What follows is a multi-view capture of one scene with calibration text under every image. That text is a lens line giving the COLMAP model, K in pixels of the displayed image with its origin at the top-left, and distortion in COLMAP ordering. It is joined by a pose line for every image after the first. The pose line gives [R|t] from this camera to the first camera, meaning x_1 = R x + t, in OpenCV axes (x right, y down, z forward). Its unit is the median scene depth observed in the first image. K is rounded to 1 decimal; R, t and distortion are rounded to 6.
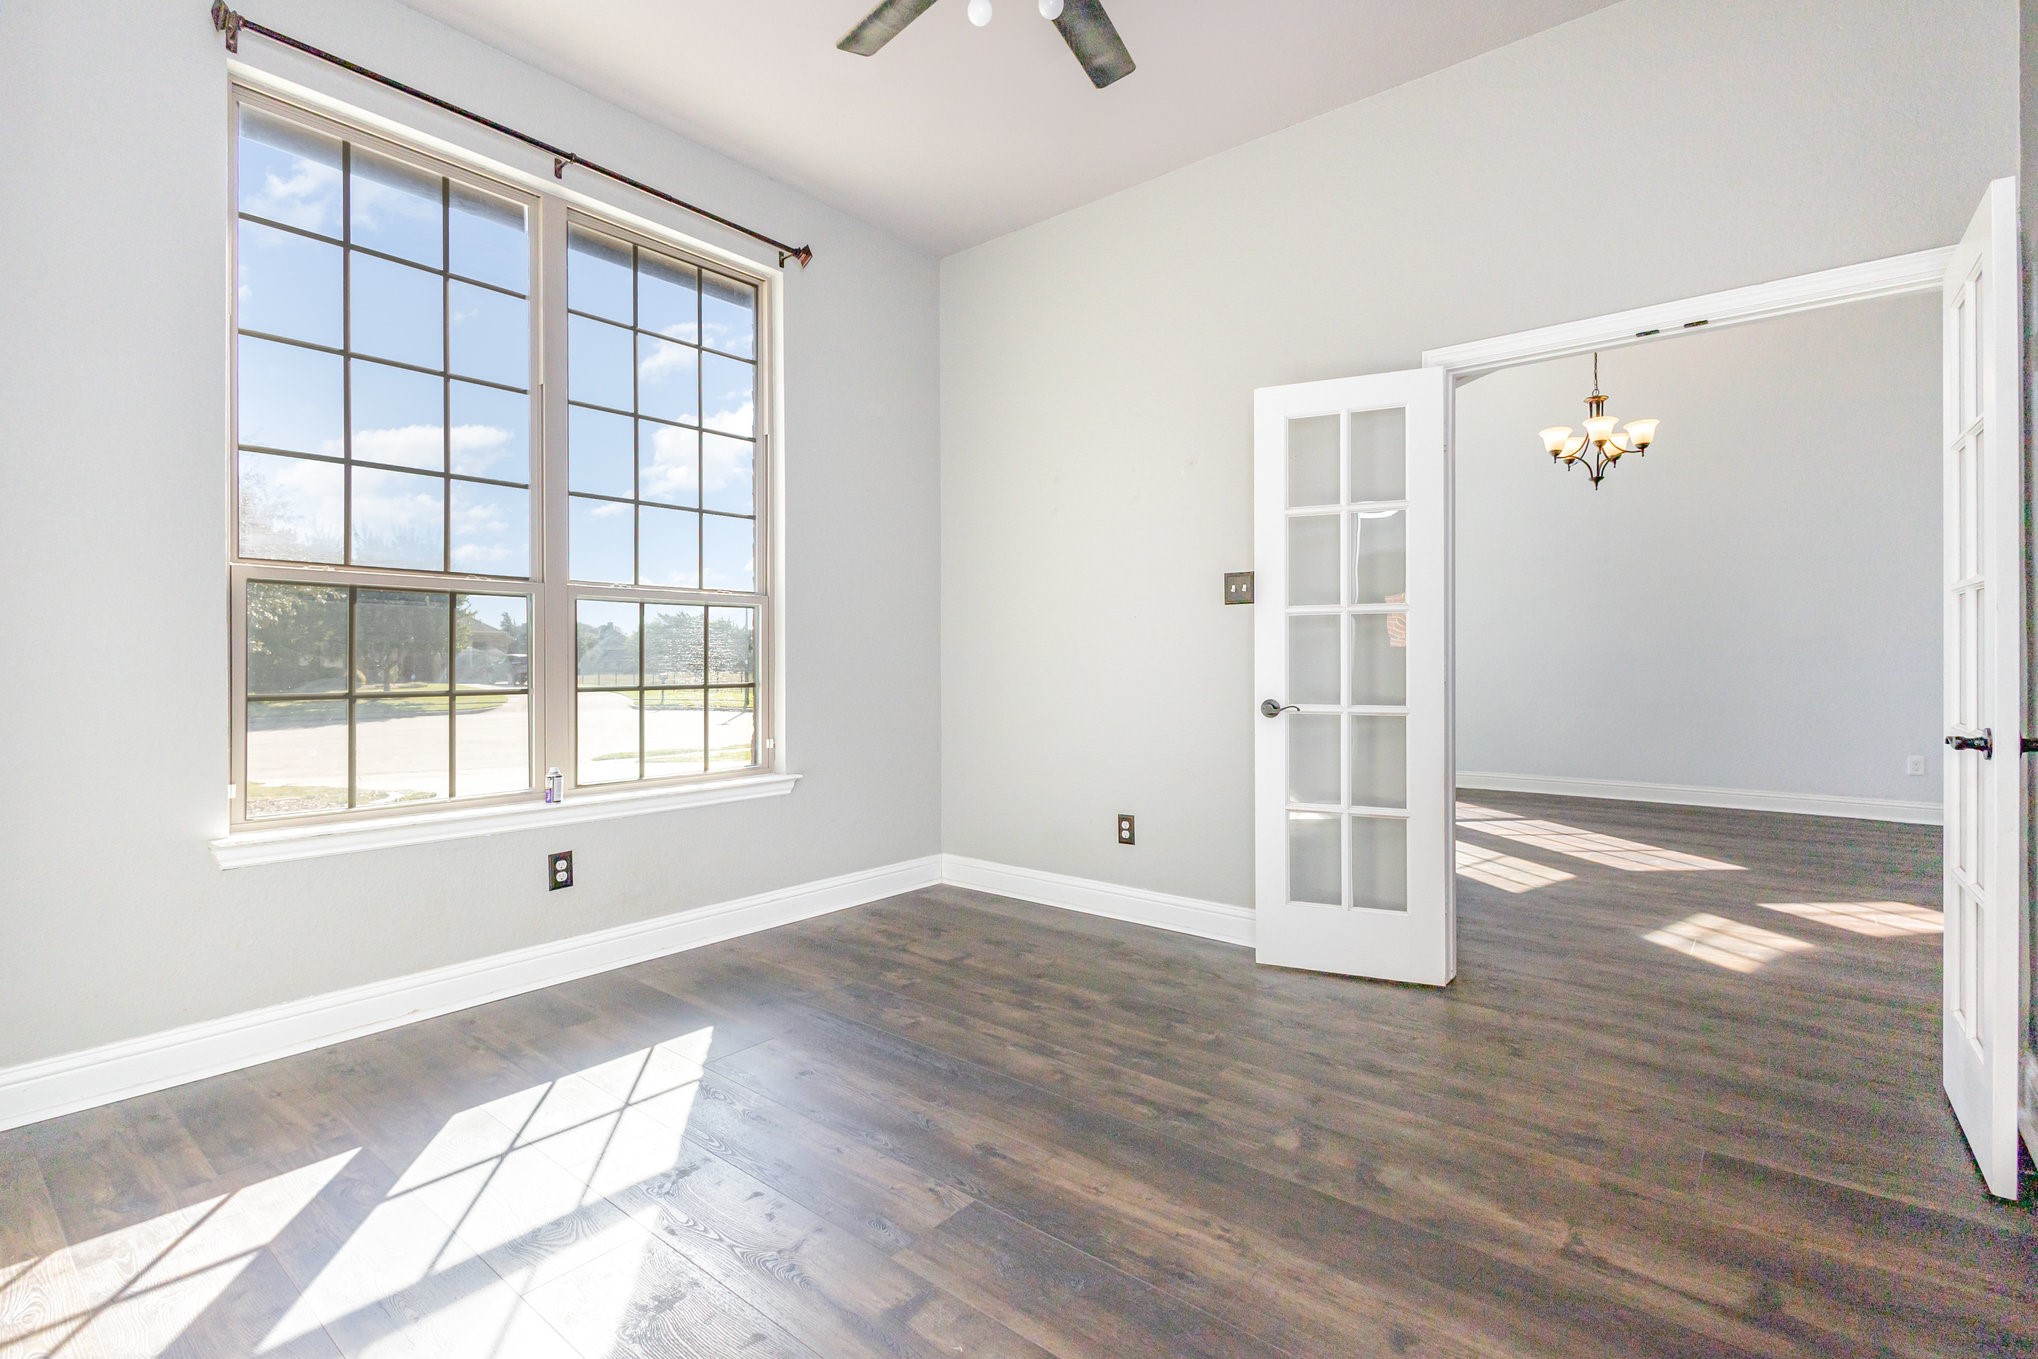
lens RADIAL K [[940.9, 0, 1023.1], [0, 940.9, 665.5], [0, 0, 1]] dist [0.012068, -0.004027]
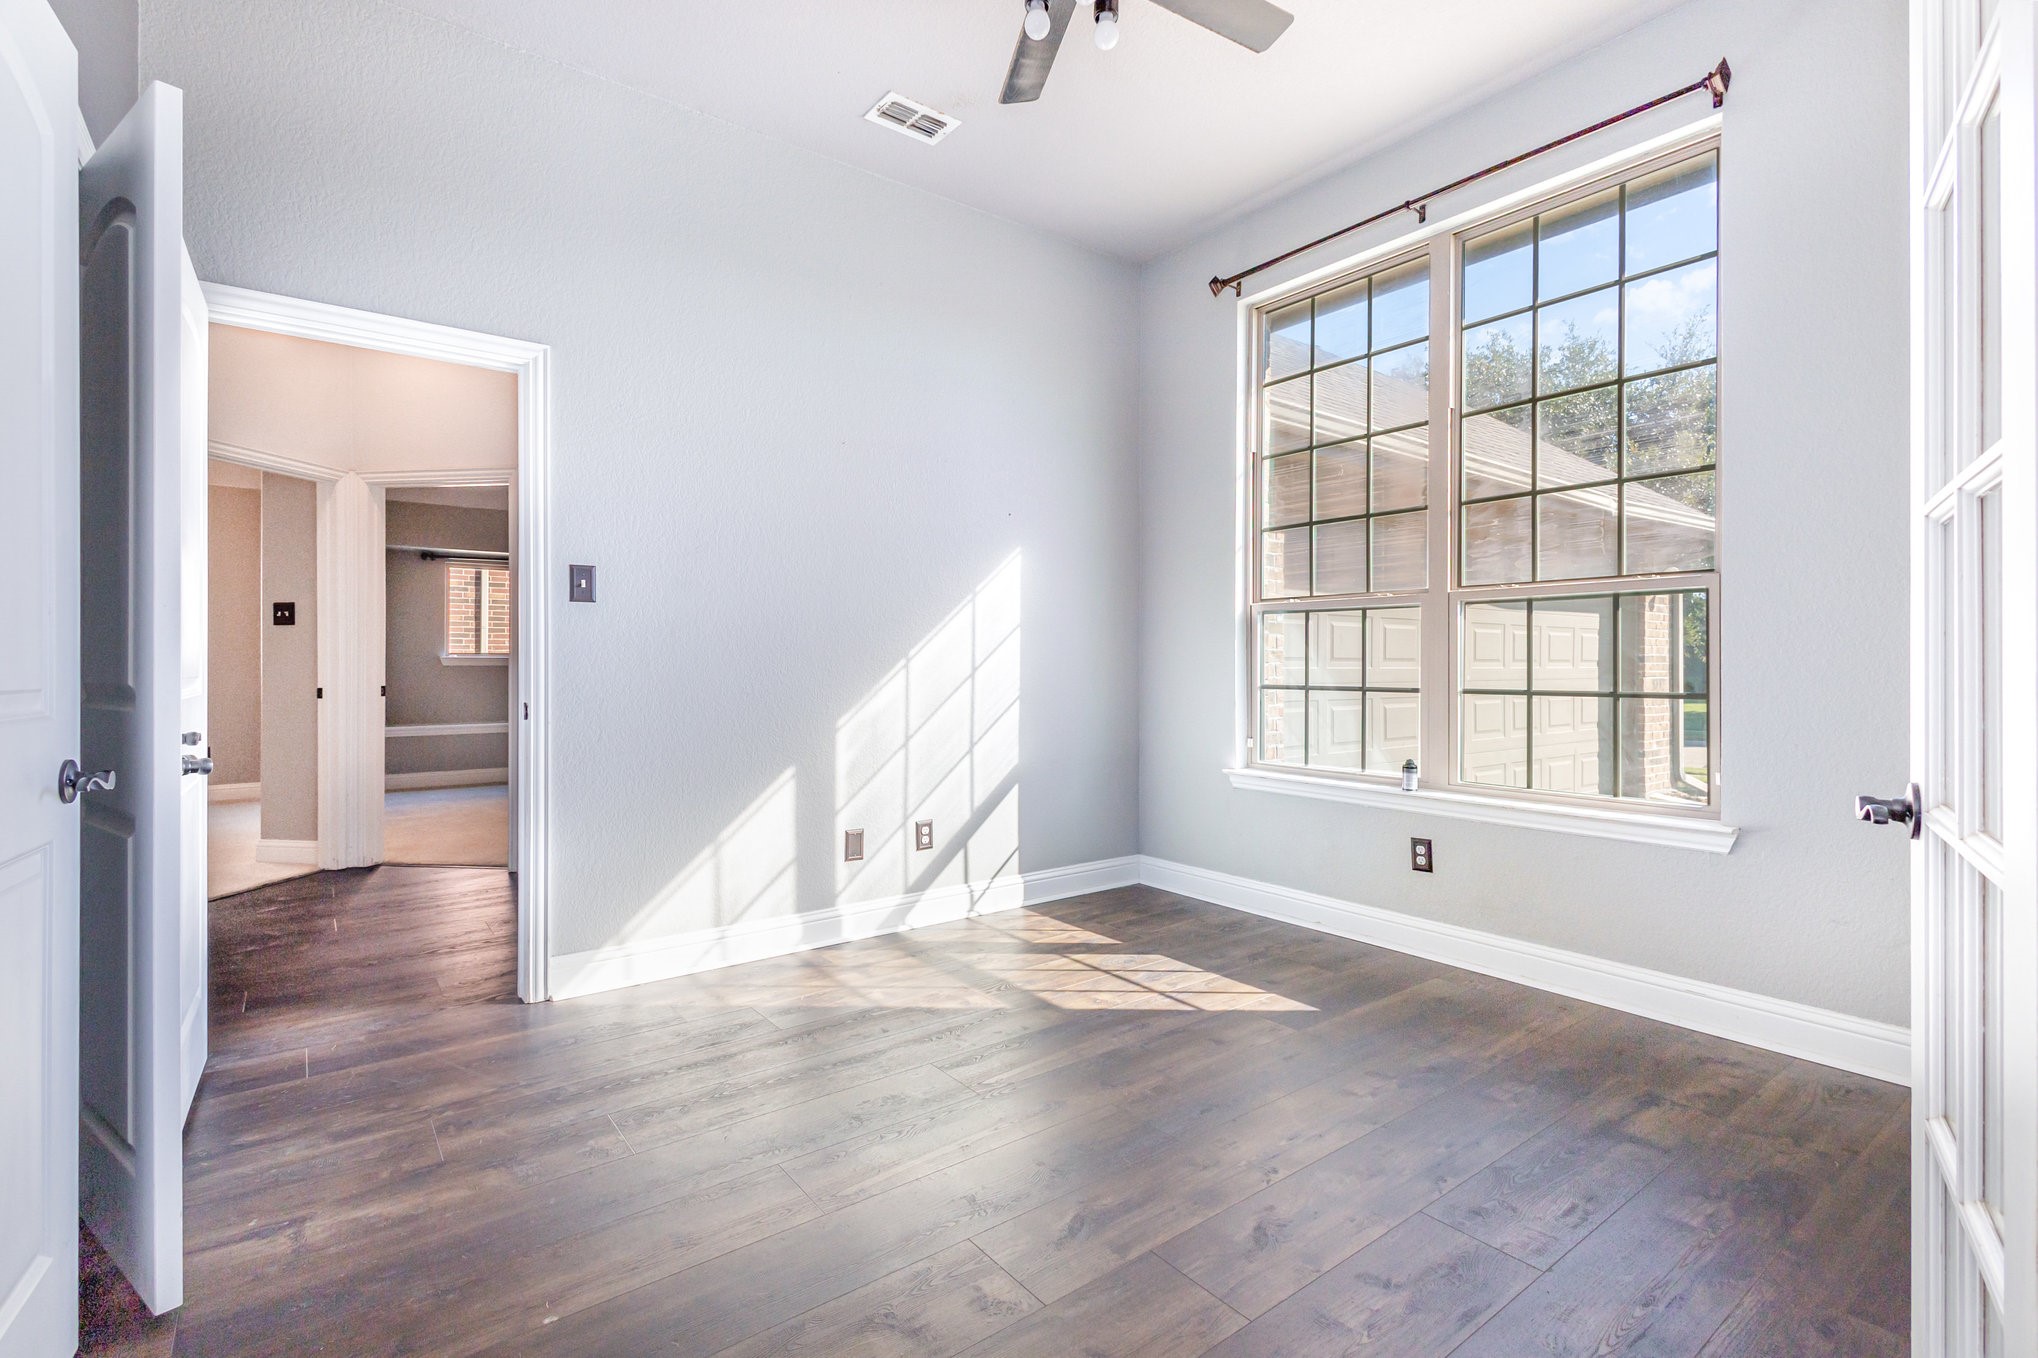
lens RADIAL K [[940.9, 0, 1065.8], [0, 940.9, 666.8], [0, 0, 1]] dist [0.012068, -0.004027]
pose [[-0.204050, 0.002442, -0.978957, 0.667322], [-0.003933, 0.999987, 0.003315, -0.001905], [0.978952, 0.004526, -0.204038, 0.821233]]
